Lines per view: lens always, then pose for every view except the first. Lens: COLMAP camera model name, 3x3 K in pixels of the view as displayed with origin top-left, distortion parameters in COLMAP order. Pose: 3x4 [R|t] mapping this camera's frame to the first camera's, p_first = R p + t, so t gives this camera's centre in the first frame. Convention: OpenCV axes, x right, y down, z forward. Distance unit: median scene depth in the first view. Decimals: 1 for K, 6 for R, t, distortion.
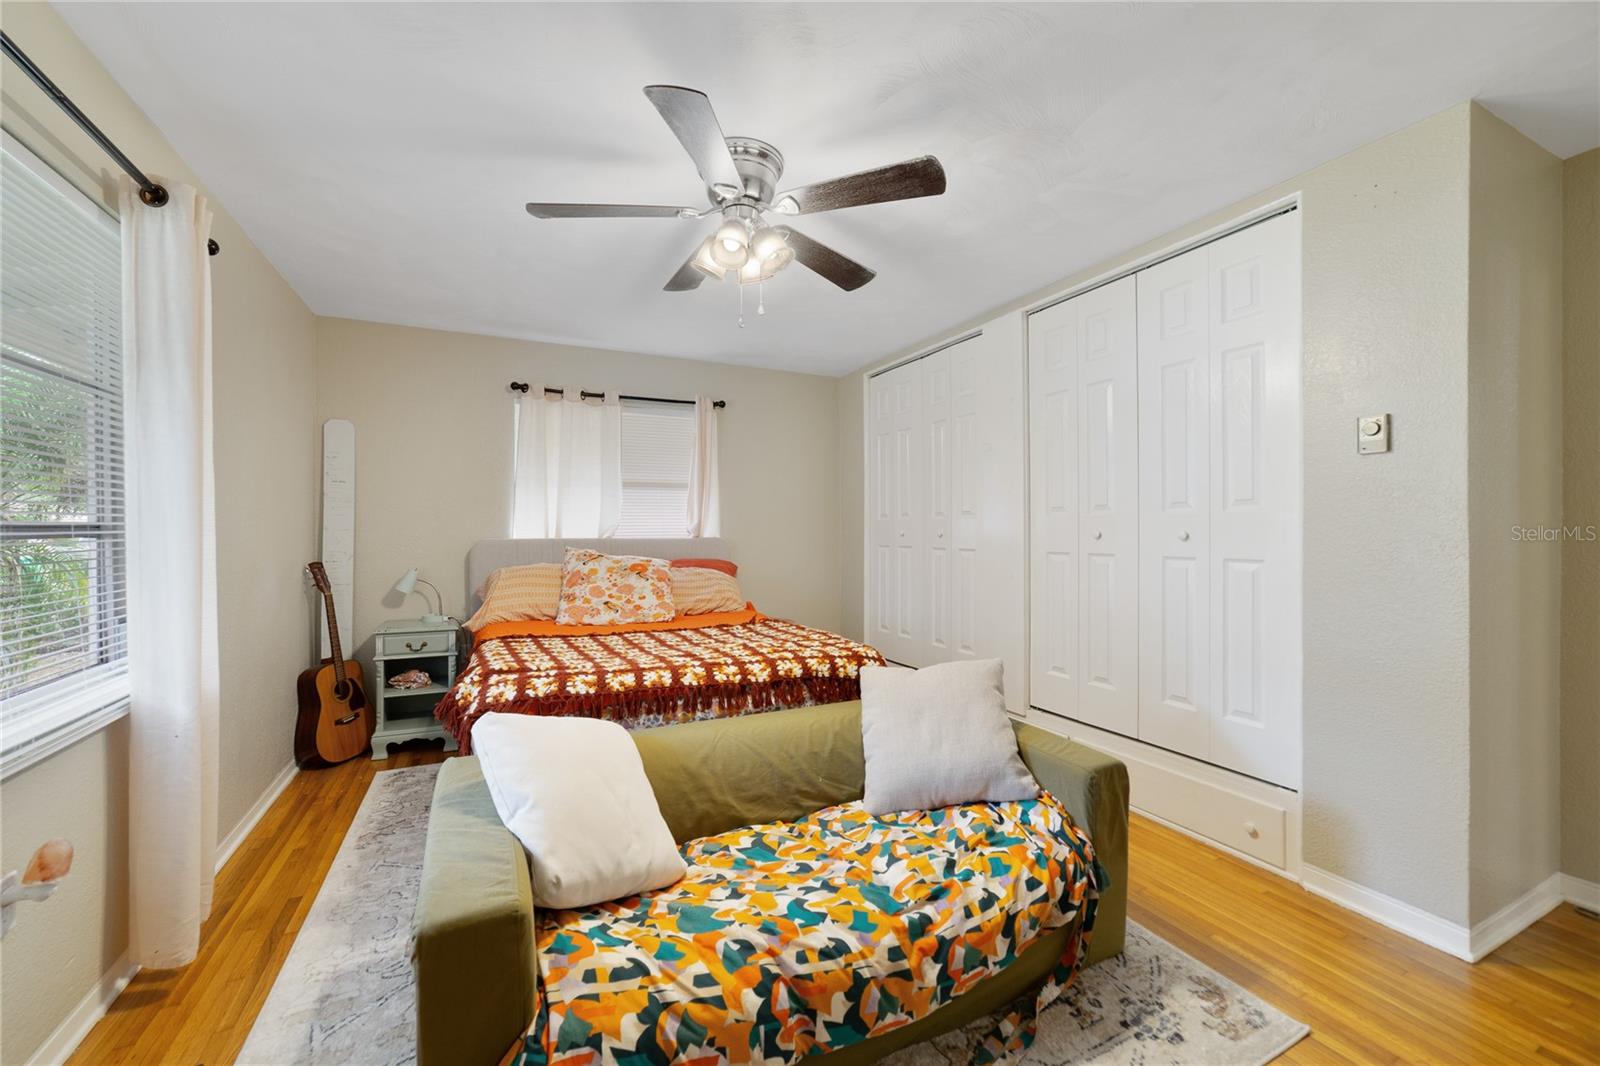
lens RADIAL K [[616.5, 0, 792.4], [0, 616.5, 531.1], [0, 0, 1]] dist [-0.016380, 0.001058]
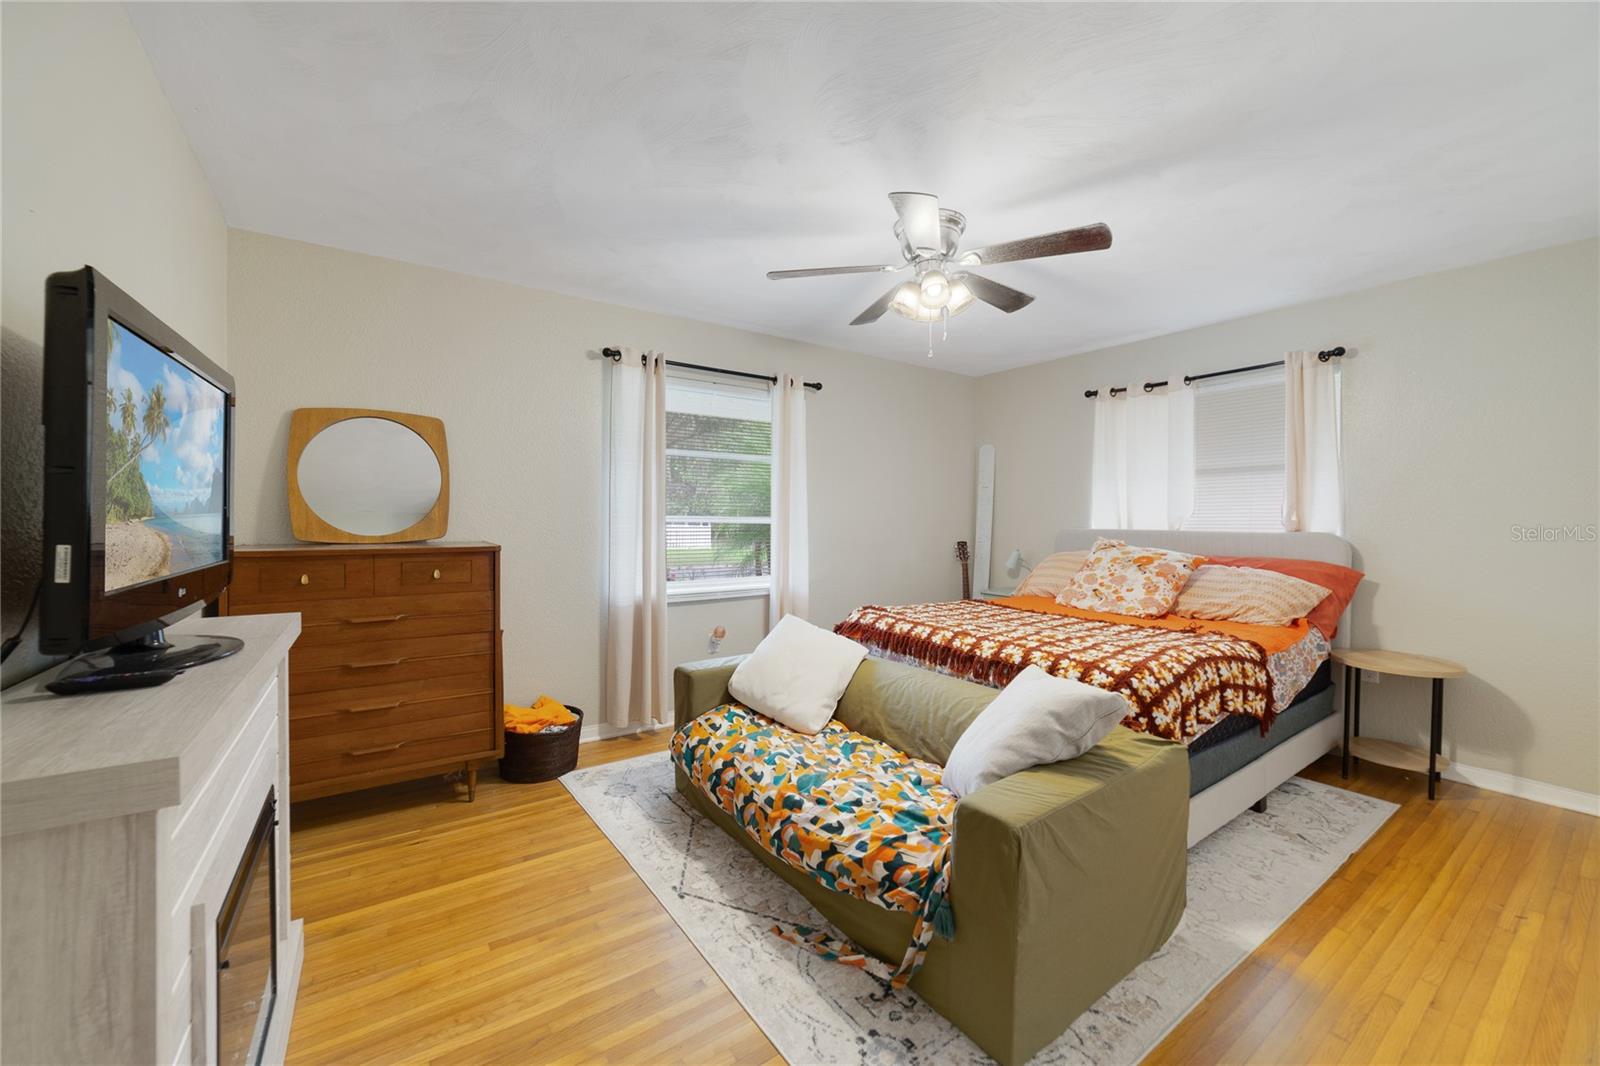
lens RADIAL K [[616.5, 0, 795.7], [0, 616.5, 526.3], [0, 0, 1]] dist [-0.016380, 0.001058]
pose [[0.169715, 0.013259, -0.985404, 1.172658], [-0.006587, 0.999902, 0.012320, -0.004842], [0.985471, 0.004400, 0.169786, 0.565680]]
